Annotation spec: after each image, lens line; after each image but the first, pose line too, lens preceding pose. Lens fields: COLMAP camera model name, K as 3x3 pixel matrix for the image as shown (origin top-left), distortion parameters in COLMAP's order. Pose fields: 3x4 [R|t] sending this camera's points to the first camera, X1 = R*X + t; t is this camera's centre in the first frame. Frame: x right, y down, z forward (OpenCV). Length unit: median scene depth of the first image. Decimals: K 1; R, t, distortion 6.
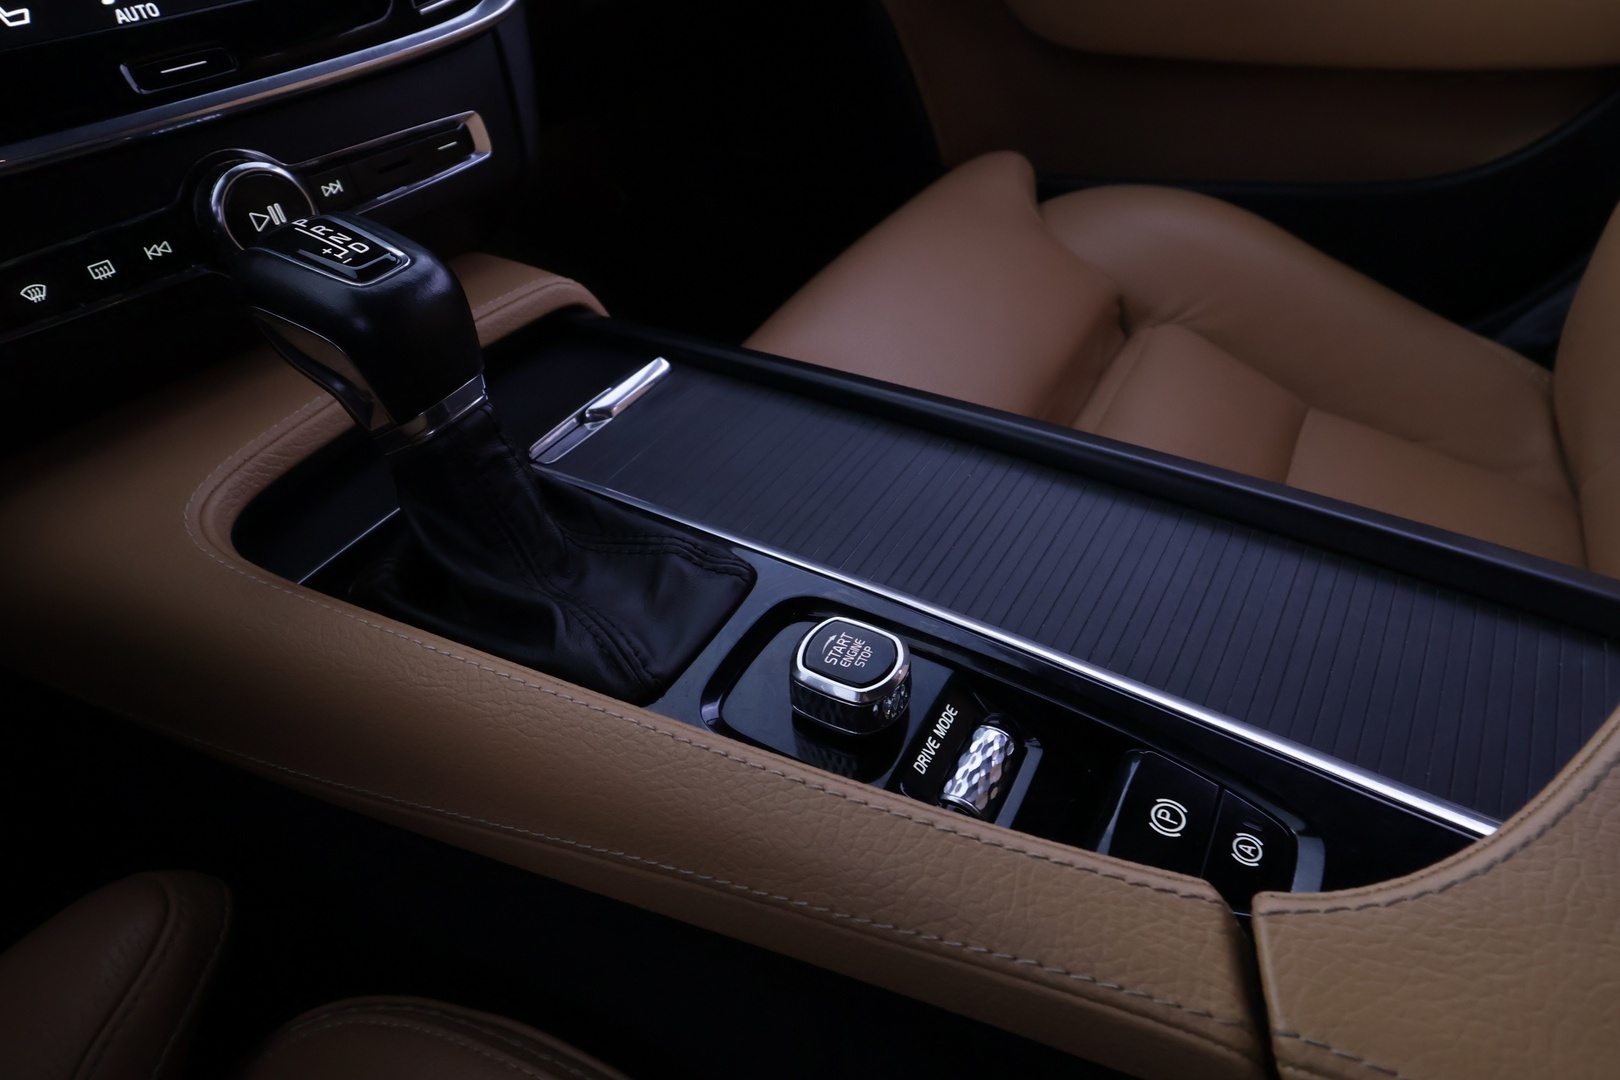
lens RADIAL K [[998.1, 0, 816.6], [0, 998.1, 544.3], [0, 0, 1]] dist [-0.000800, -0.000032]
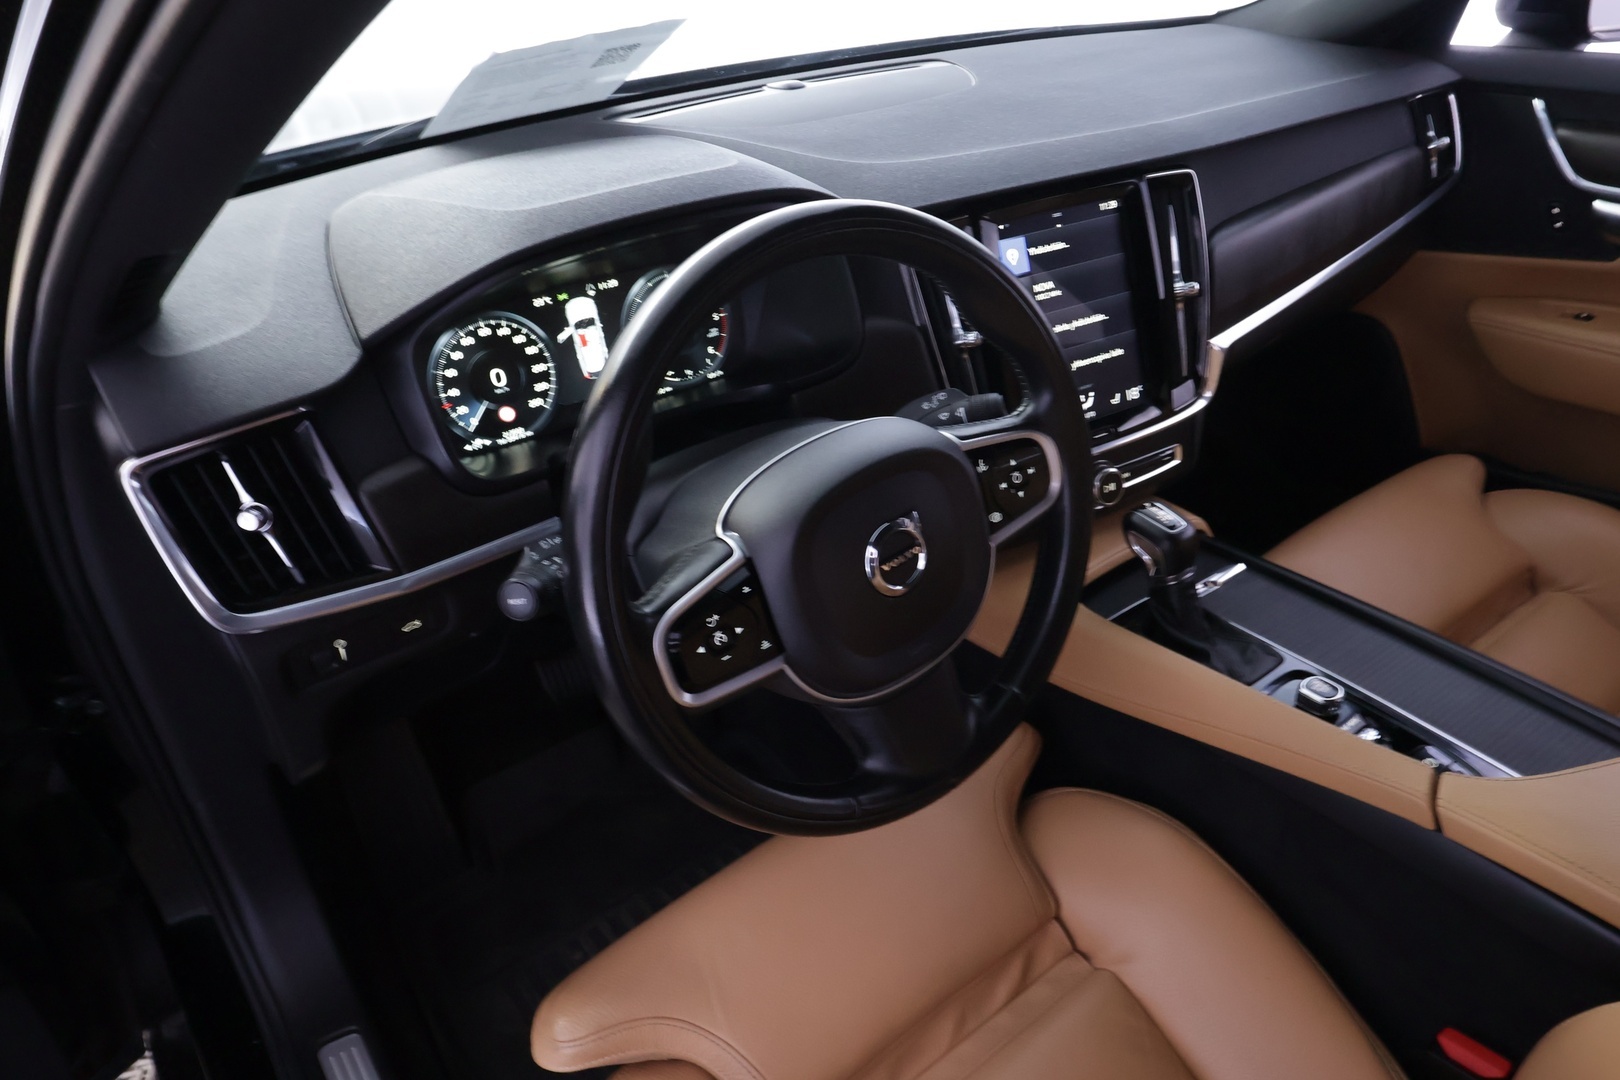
lens RADIAL K [[1105.7, 0, 815.2], [0, 1105.7, 524.1], [0, 0, 1]] dist [0.000607, -0.002588]
pose [[0.912386, 0.188962, -0.363104, -0.184390], [-0.241909, 0.964500, -0.105921, 0.276052], [0.330199, 0.184479, 0.925708, -2.028087]]
